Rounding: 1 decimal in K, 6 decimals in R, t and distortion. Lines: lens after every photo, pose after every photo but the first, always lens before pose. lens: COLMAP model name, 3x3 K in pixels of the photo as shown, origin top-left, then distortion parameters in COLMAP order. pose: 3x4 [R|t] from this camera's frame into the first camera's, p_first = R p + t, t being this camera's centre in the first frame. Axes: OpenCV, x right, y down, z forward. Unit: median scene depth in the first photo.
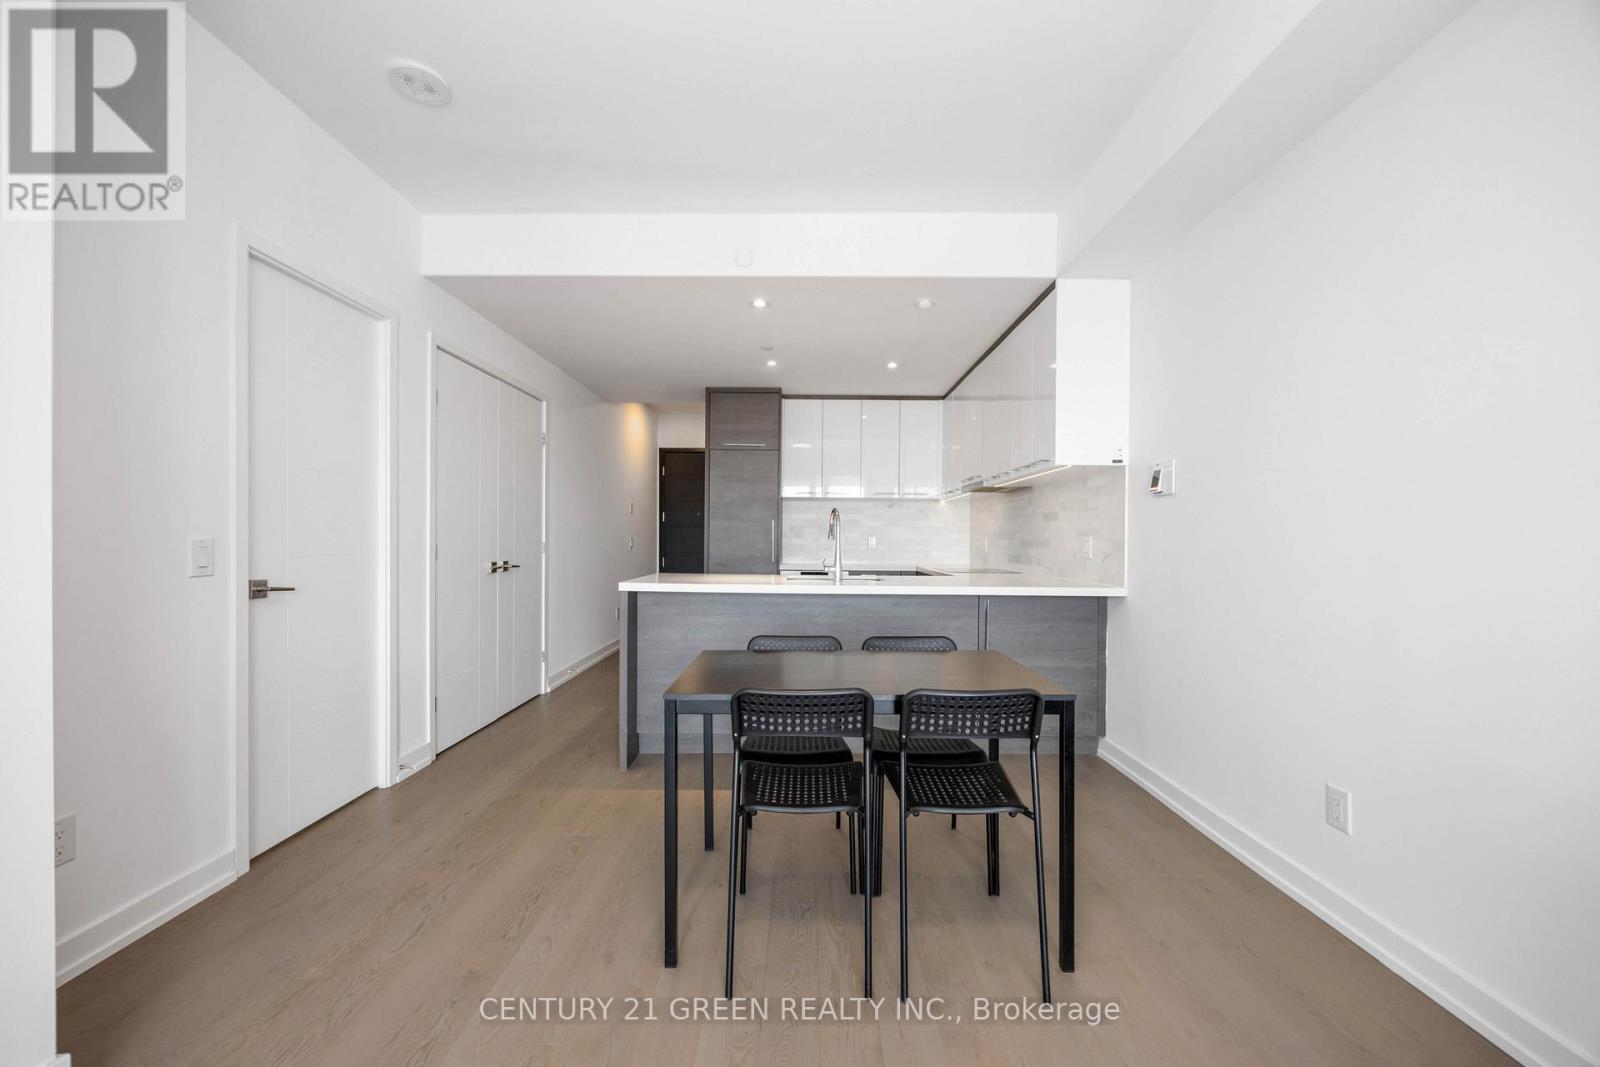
lens RADIAL K [[618.0, 0, 796.1], [0, 618.0, 536.0], [0, 0, 1]] dist [0.000306, -0.000063]
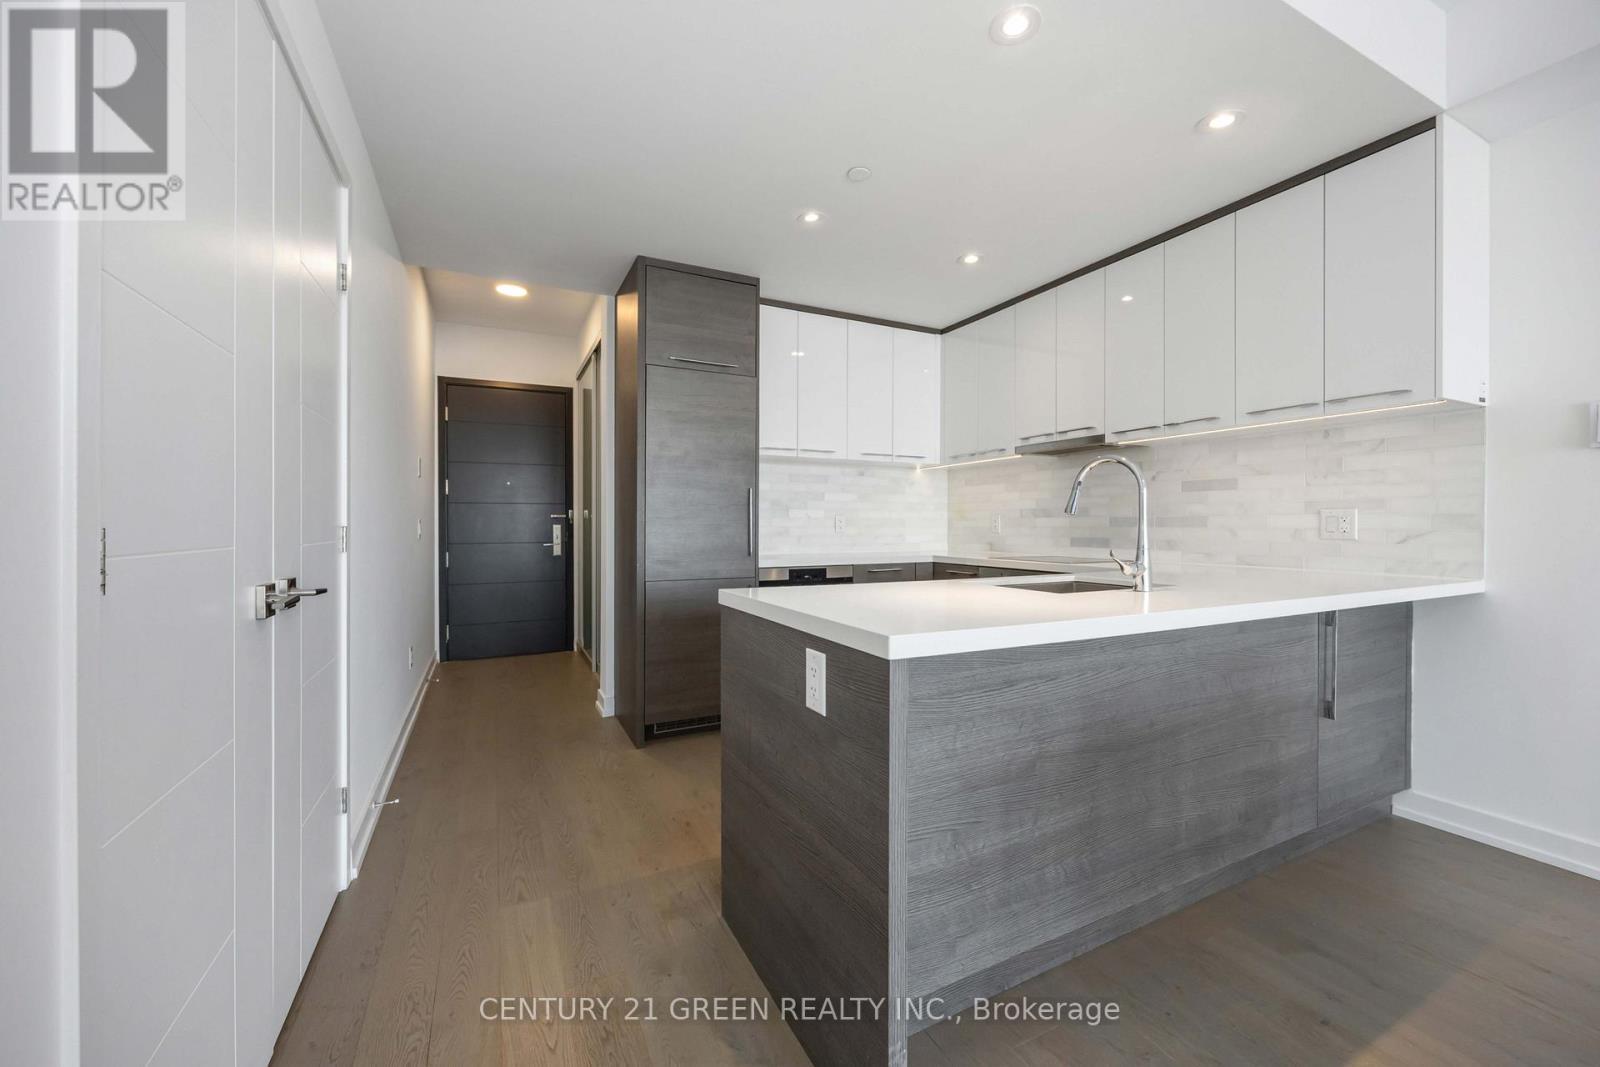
lens RADIAL K [[621.8, 0, 802.0], [0, 621.8, 522.5], [0, 0, 1]] dist [-0.002012, -0.000189]
pose [[0.891142, -0.005262, 0.453694, -0.275214], [0.003633, 0.999983, 0.004460, 0.006580], [-0.453710, -0.002326, 0.891147, 0.414917]]
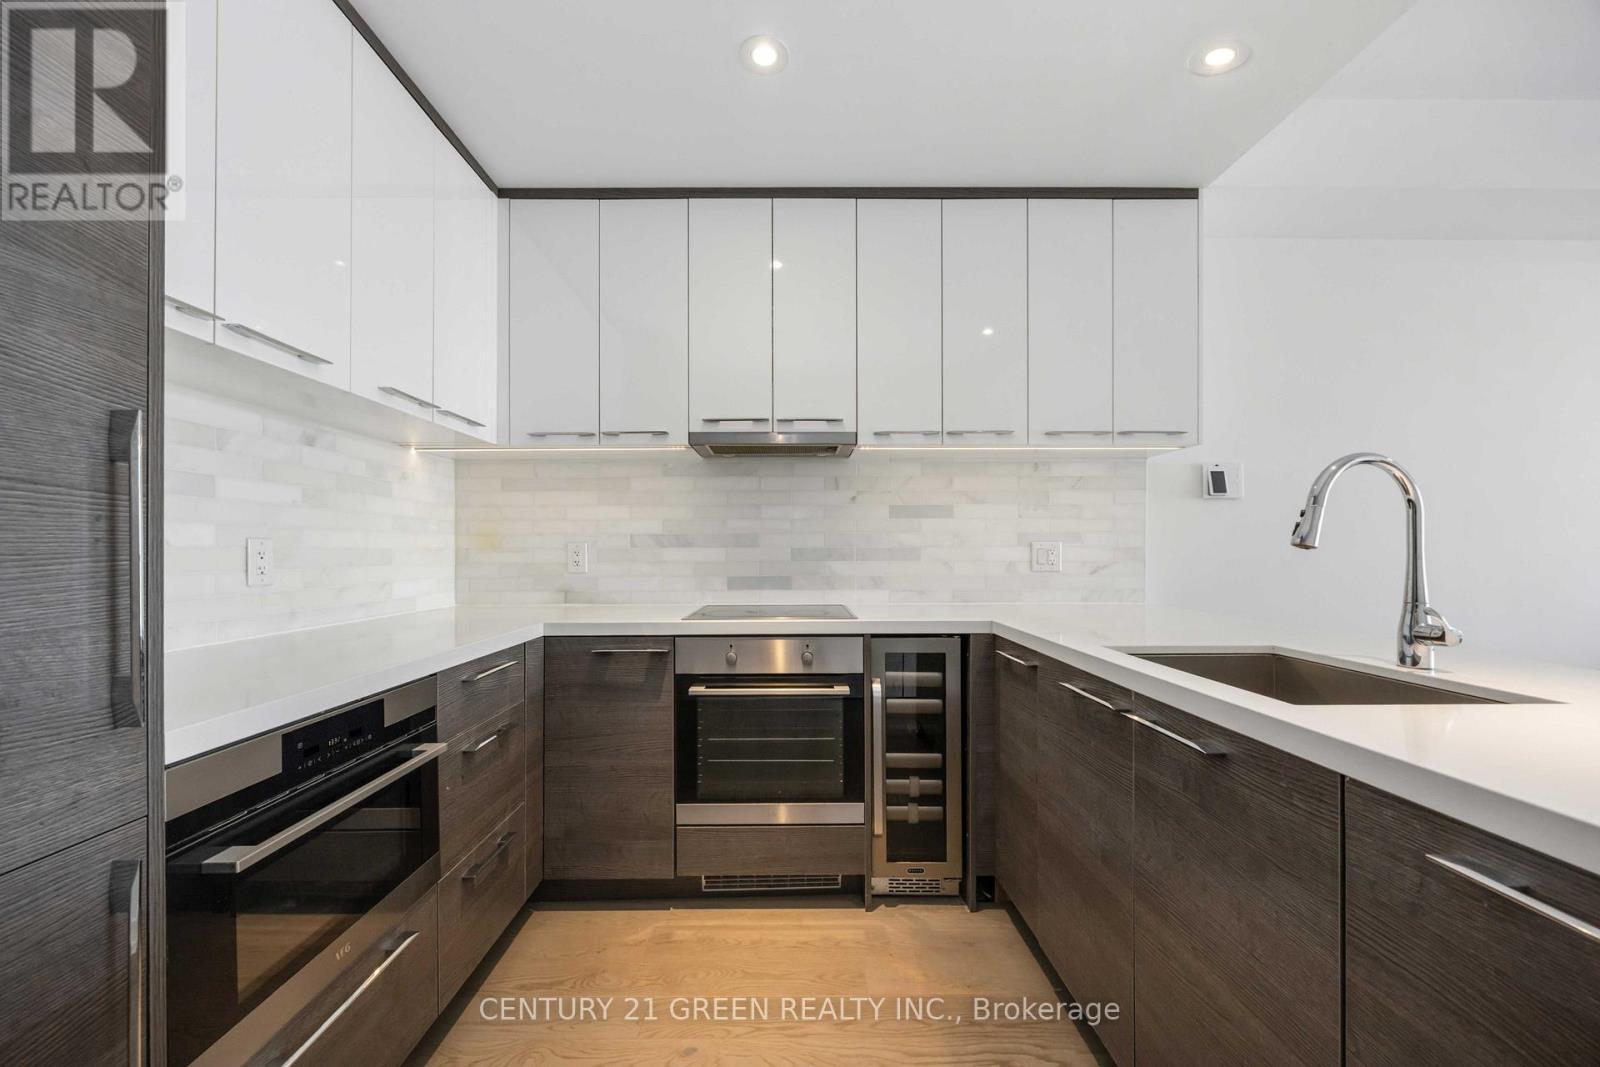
lens RADIAL K [[620.8, 0, 795.7], [0, 620.8, 549.5], [0, 0, 1]] dist [-0.001362, 0.000033]
pose [[-0.016622, -0.005287, 0.999848, -0.173968], [-0.001503, 0.999985, 0.005263, 0.003828], [-0.999861, -0.001415, -0.016630, 0.854970]]
